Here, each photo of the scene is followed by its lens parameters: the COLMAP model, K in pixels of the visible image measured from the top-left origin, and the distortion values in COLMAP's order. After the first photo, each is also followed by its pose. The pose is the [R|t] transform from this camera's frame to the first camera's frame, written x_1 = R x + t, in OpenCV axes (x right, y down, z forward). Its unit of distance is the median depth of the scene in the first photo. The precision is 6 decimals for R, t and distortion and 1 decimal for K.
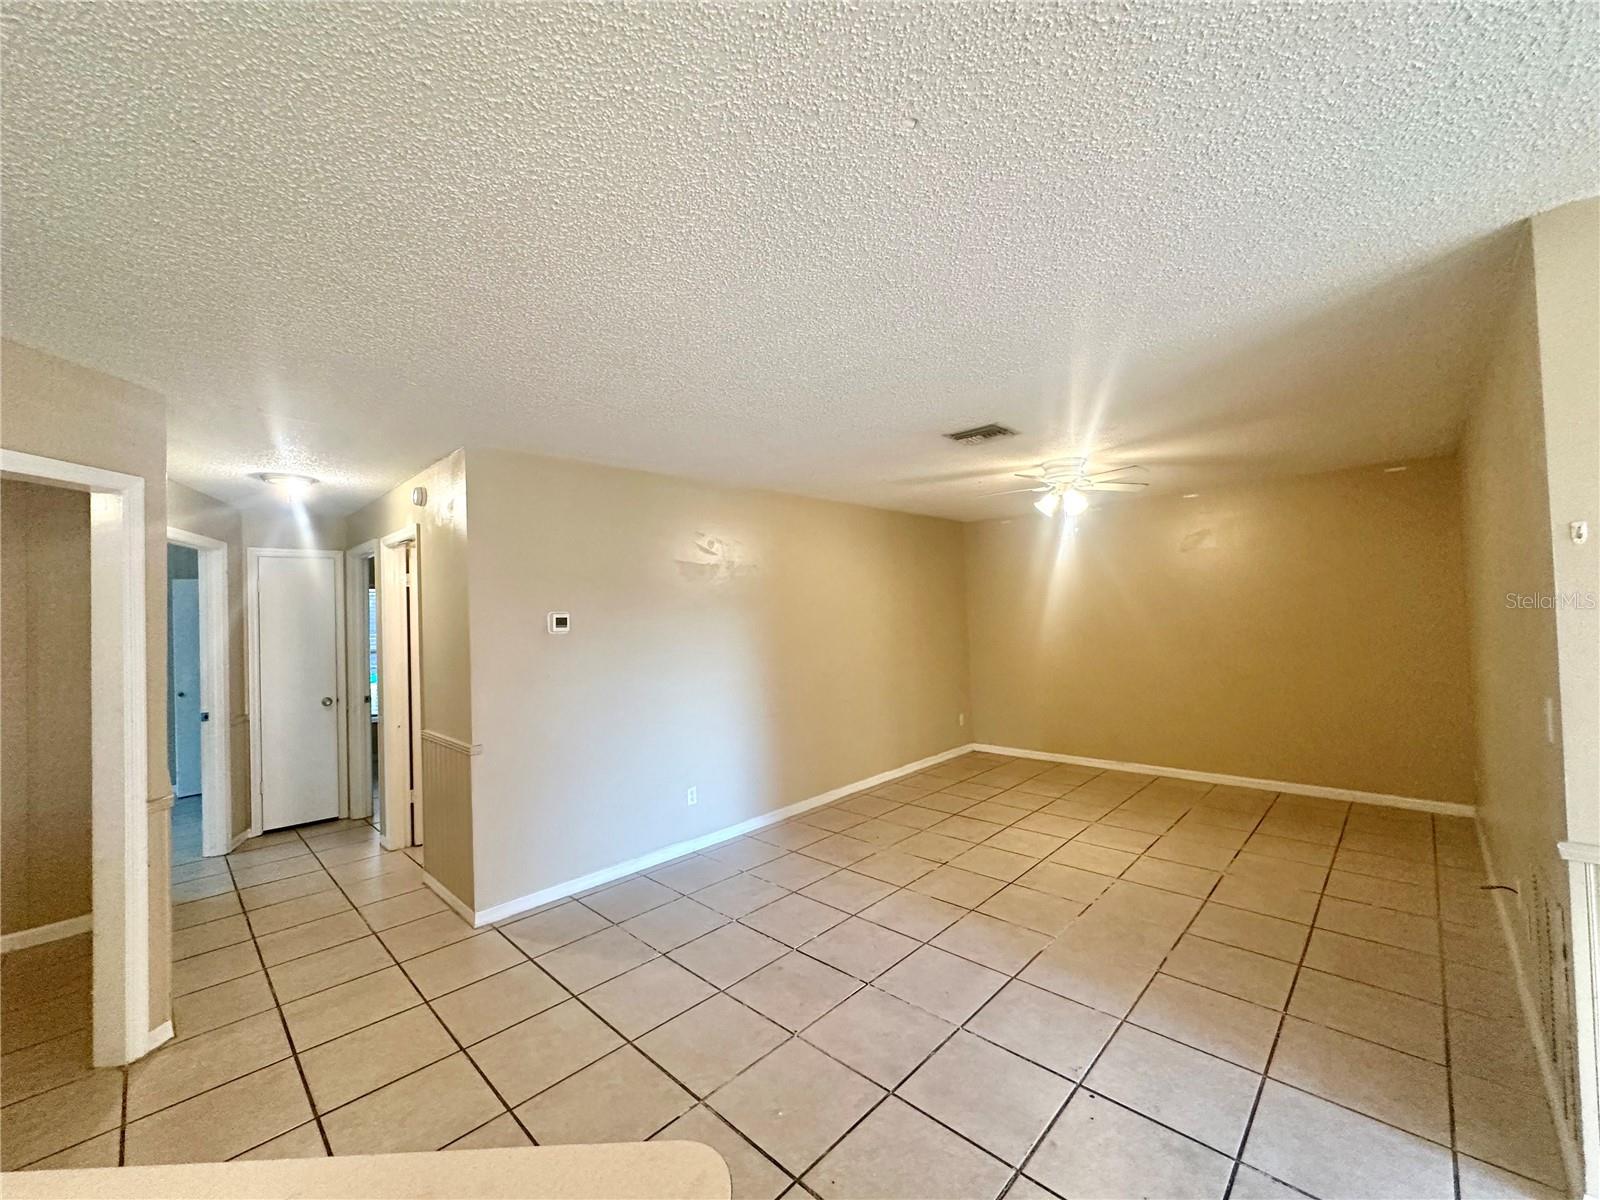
lens RADIAL K [[636.1, 0, 800.0], [0, 636.1, 600.0], [0, 0, 1]] dist [-0.002357, 0.000101]
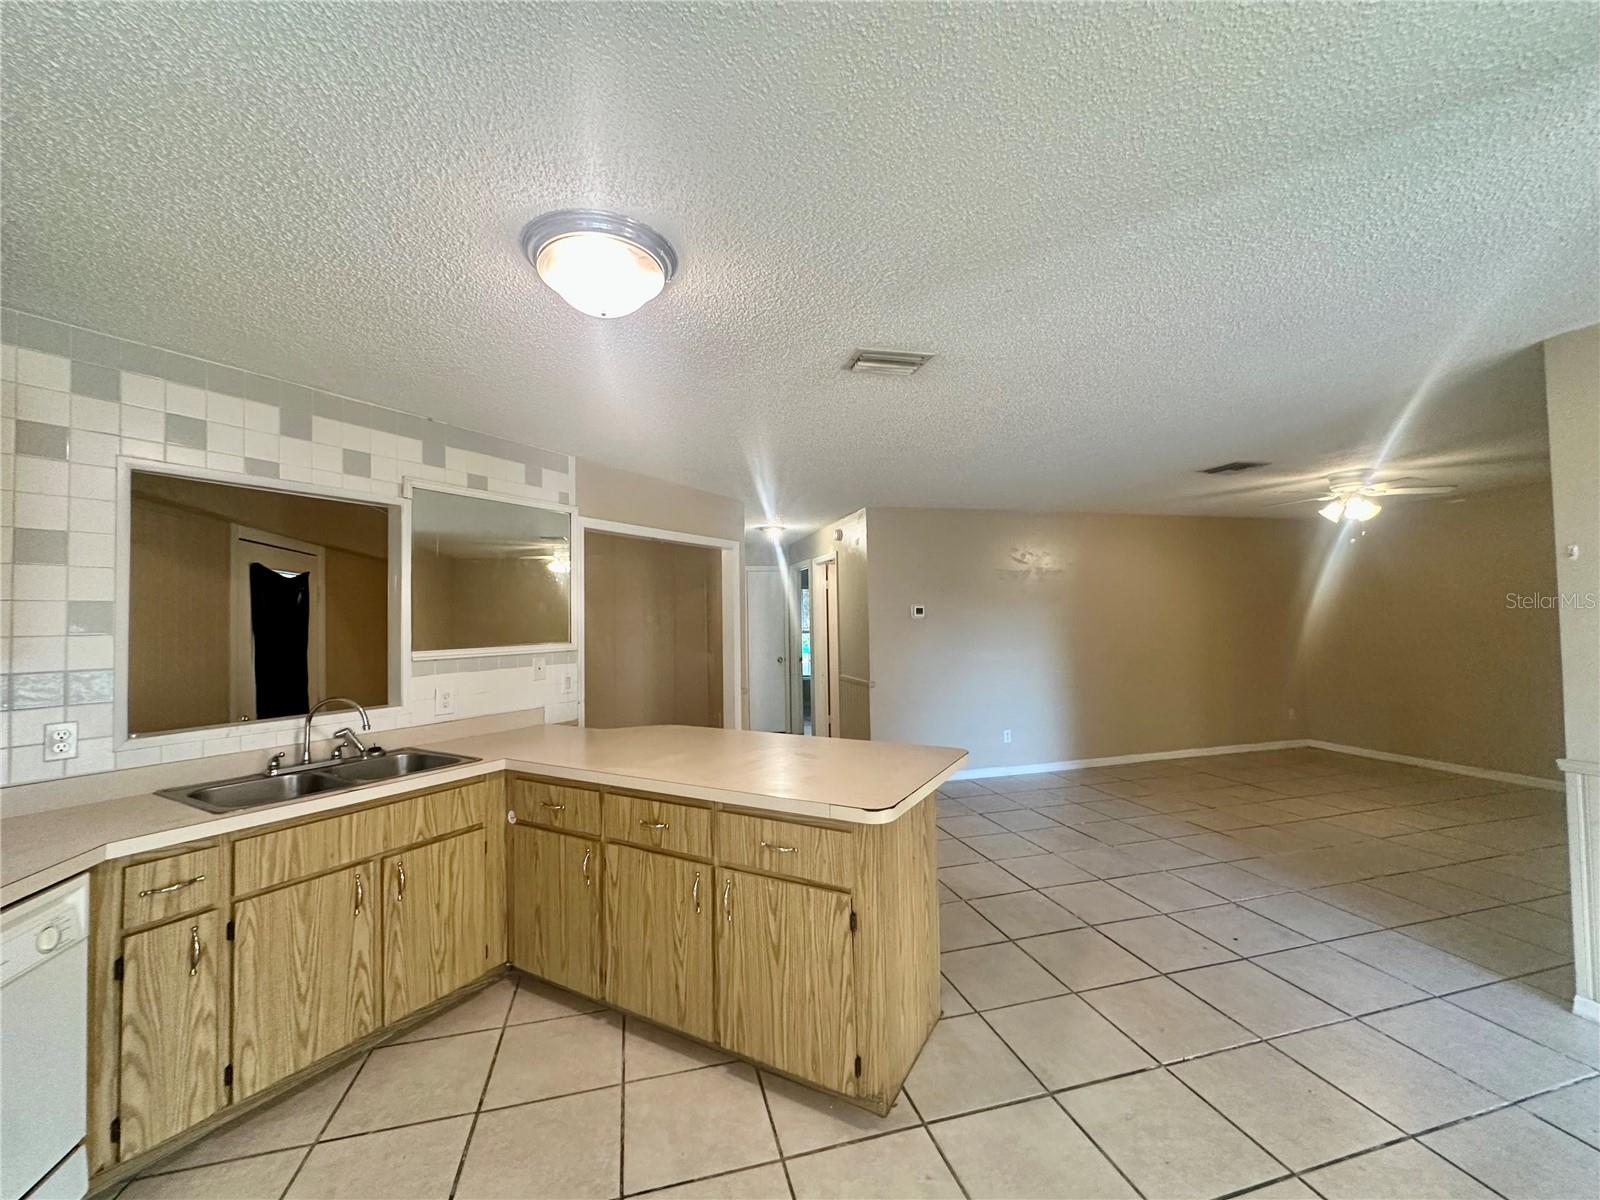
lens RADIAL K [[636.1, 0, 800.0], [0, 636.1, 600.0], [0, 0, 1]] dist [-0.002357, 0.000101]
pose [[0.858690, 0.001909, -0.512491, 0.157303], [0.001116, 0.999984, 0.005594, -0.001573], [0.512493, -0.005376, 0.858674, -0.444489]]
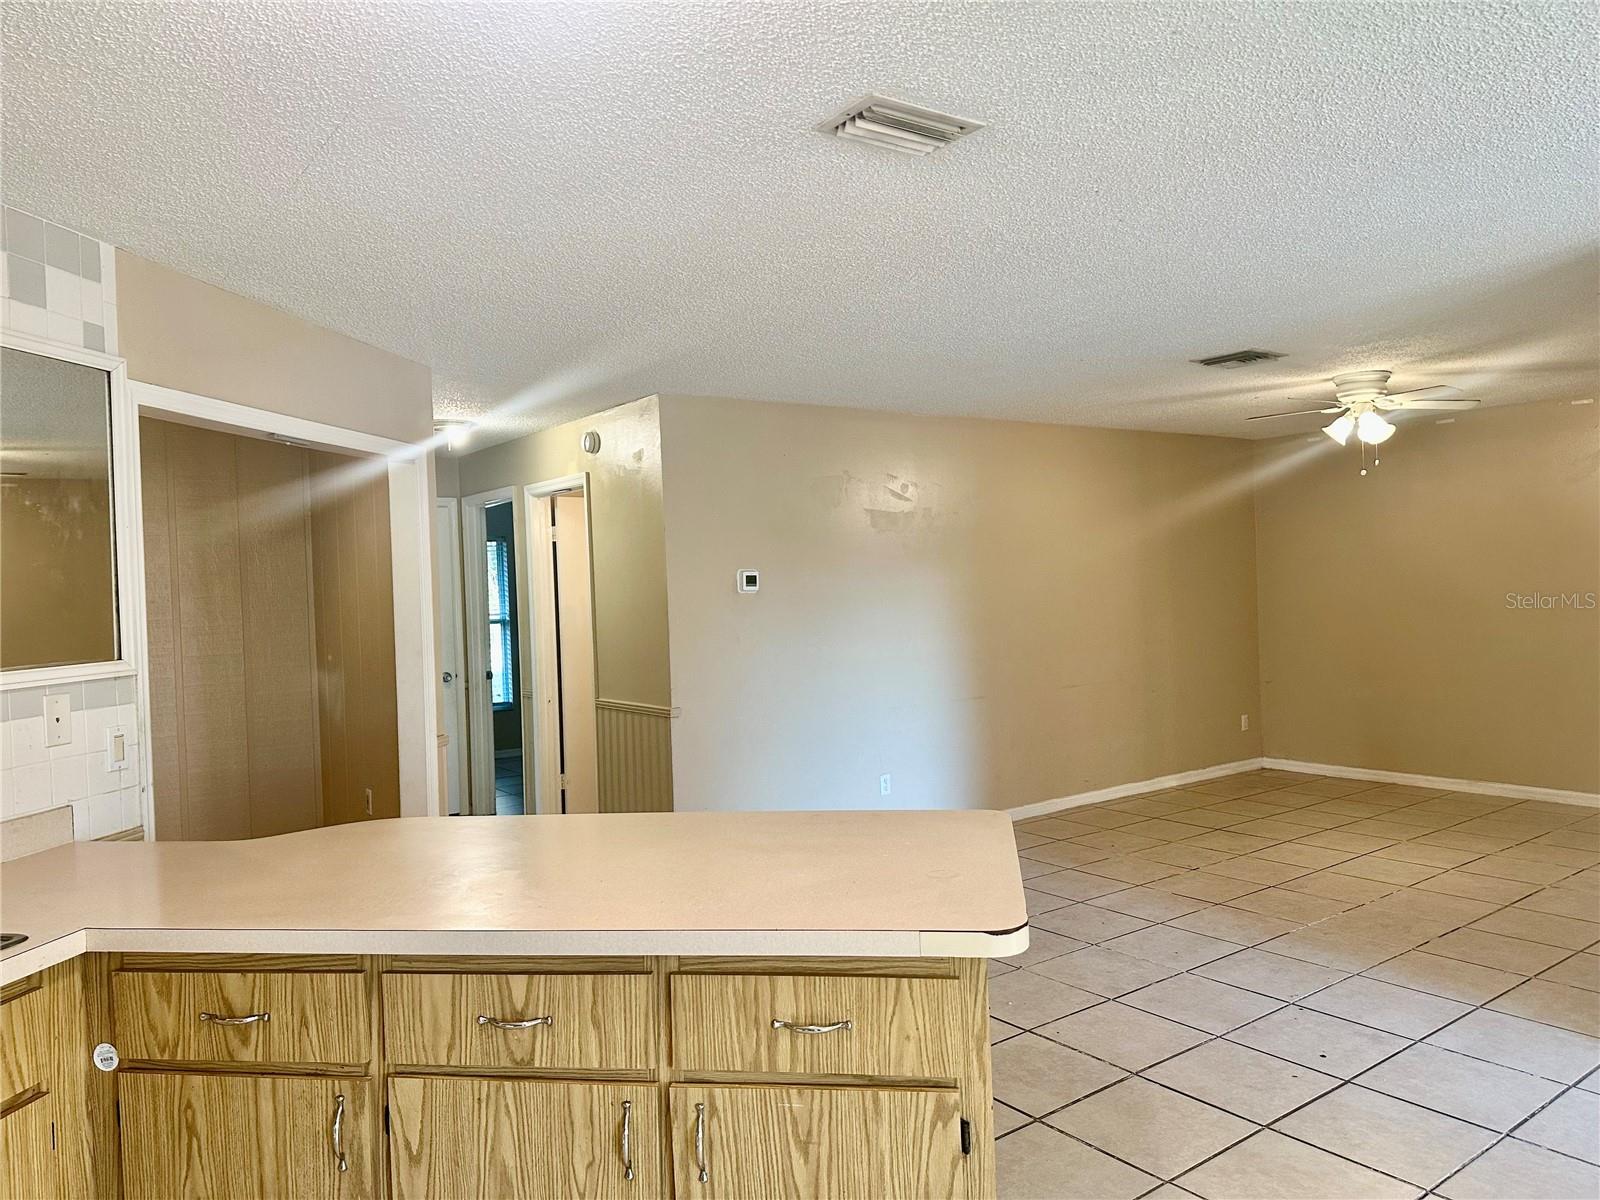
lens RADIAL K [[1109.8, 0, 808.9], [0, 1109.8, 604.1], [0, 0, 1]] dist [0.086335, -0.102418]
pose [[0.986443, 0.001928, -0.164090, -0.026888], [0.005471, 0.998989, 0.044629, -0.002026], [0.164010, -0.044922, 0.985435, -0.479041]]
